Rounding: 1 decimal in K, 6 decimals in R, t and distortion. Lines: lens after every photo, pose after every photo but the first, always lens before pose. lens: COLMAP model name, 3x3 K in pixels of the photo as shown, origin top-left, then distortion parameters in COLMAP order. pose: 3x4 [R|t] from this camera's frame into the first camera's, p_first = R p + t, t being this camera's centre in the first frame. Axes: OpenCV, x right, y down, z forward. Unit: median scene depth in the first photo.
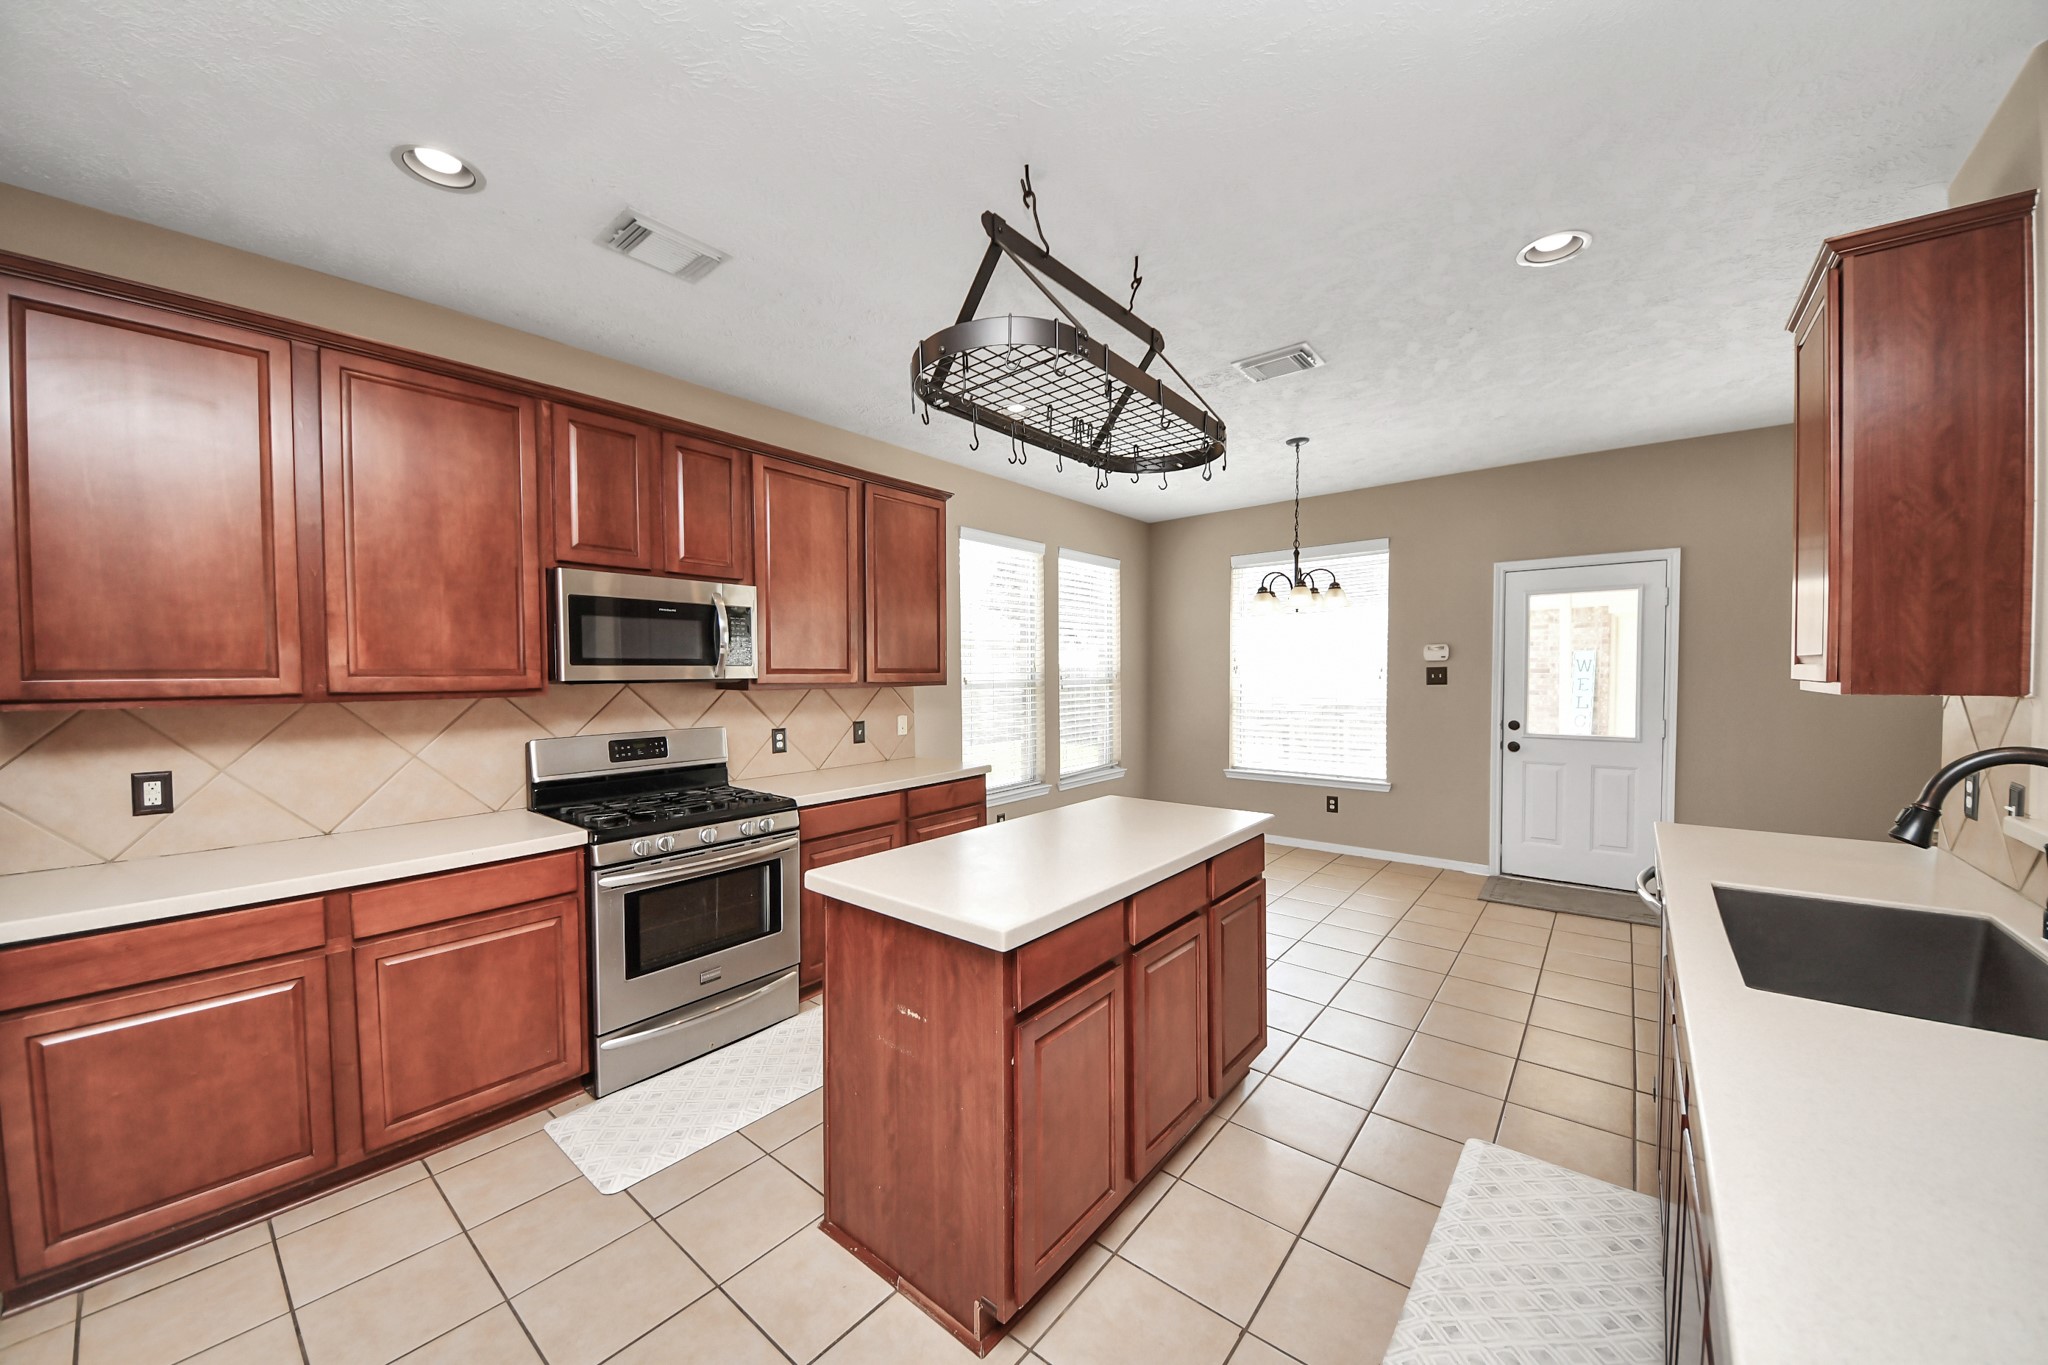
lens RADIAL K [[735.0, 0, 1026.5], [0, 735.0, 690.5], [0, 0, 1]] dist [0.055794, -0.031674]
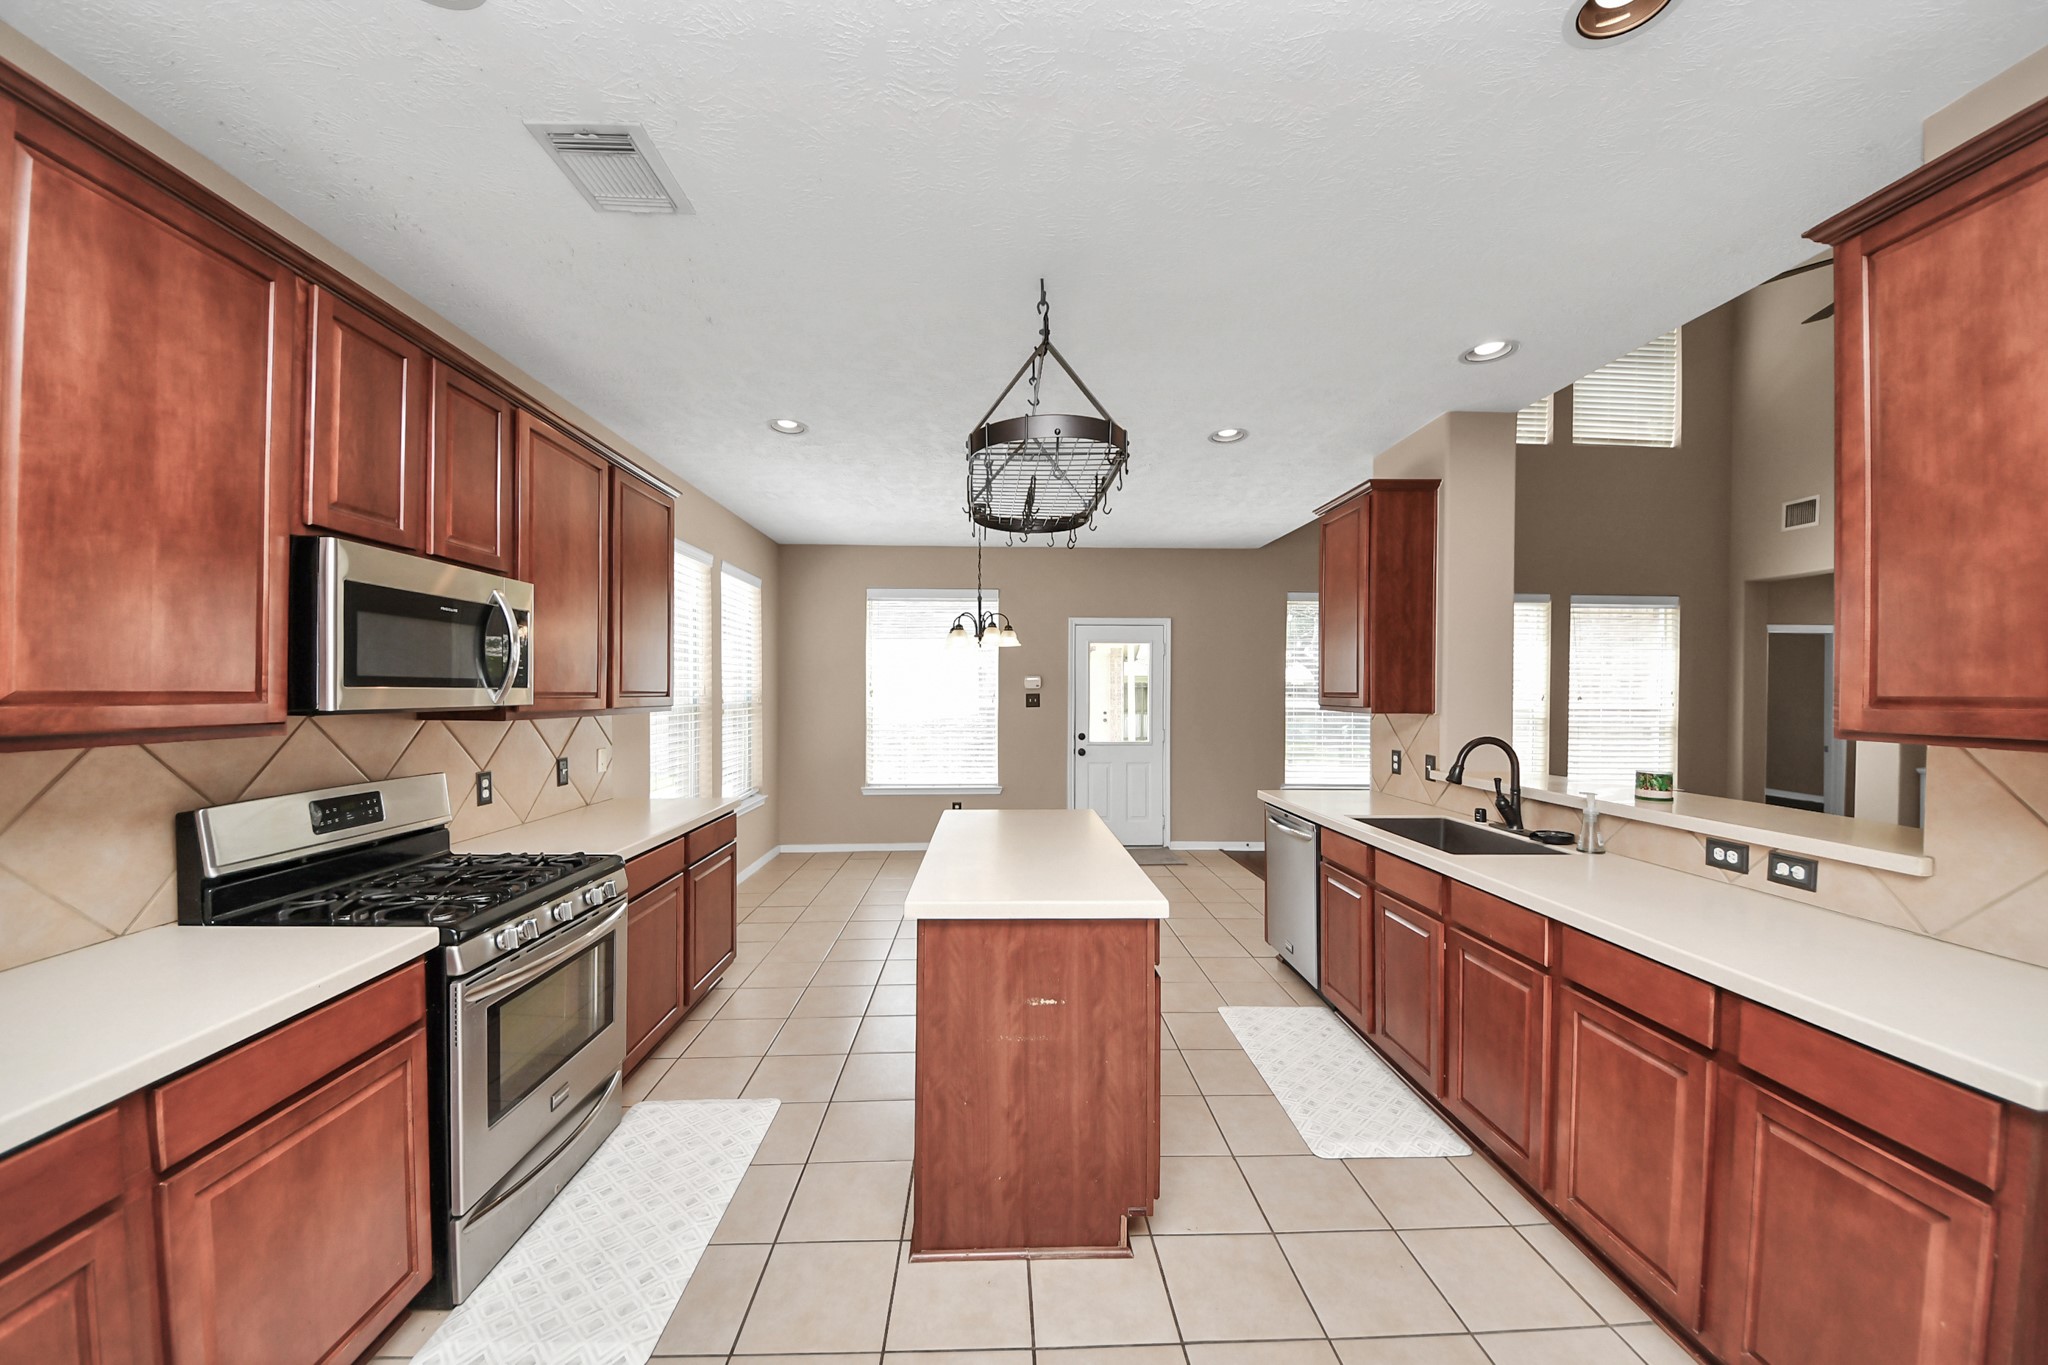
lens RADIAL K [[740.7, 0, 1025.7], [0, 740.7, 694.3], [0, 0, 1]] dist [0.056096, -0.024340]
pose [[0.746184, 0.006757, 0.665705, -0.564359], [0.008946, 0.999756, -0.020175, -0.007802], [-0.665679, 0.021010, 0.745942, 0.093576]]
